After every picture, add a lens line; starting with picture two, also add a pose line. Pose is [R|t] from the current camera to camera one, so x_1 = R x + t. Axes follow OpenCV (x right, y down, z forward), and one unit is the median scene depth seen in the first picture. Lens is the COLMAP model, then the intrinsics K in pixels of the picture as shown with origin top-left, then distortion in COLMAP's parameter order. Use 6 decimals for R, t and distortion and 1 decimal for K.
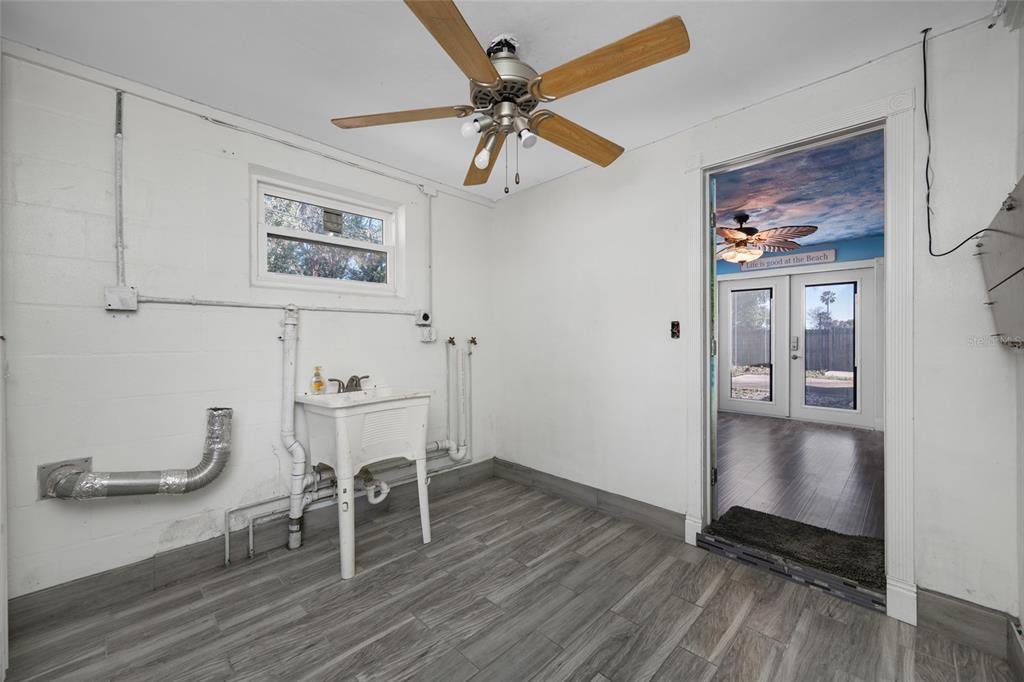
lens RADIAL K [[406.2, 0, 511.4], [0, 406.2, 344.6], [0, 0, 1]] dist [-0.000518, -0.000114]
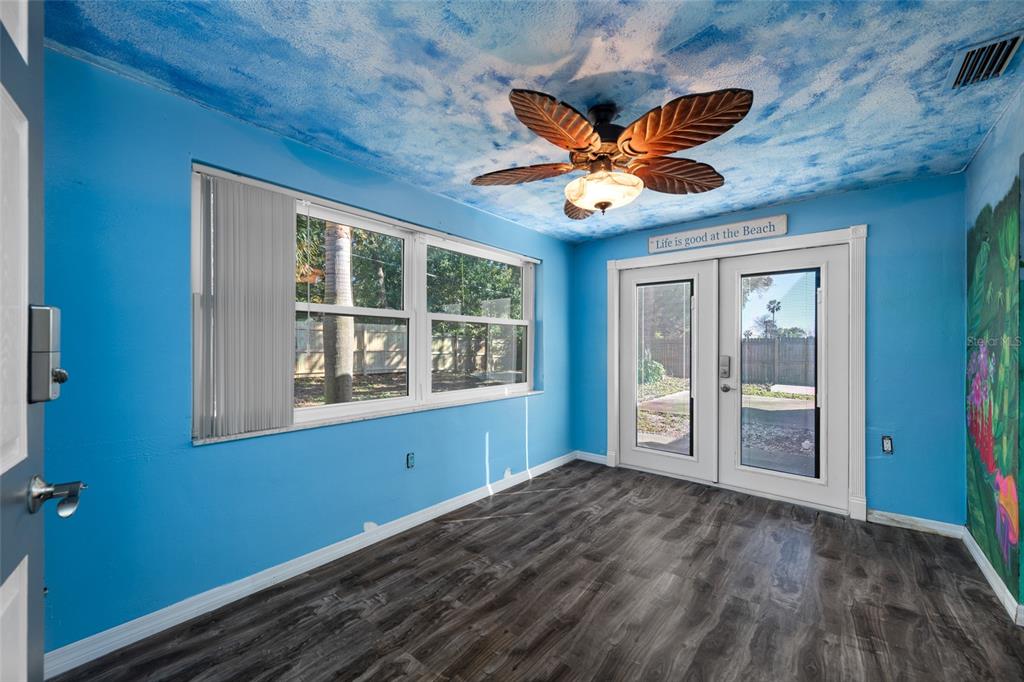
lens RADIAL K [[406.2, 0, 511.4], [0, 406.2, 344.6], [0, 0, 1]] dist [-0.000518, -0.000114]
pose [[0.995996, 0.008246, 0.089012, 0.687947], [-0.007313, 0.999915, -0.010799, -0.062362], [-0.089094, 0.010105, 0.995972, 0.890452]]
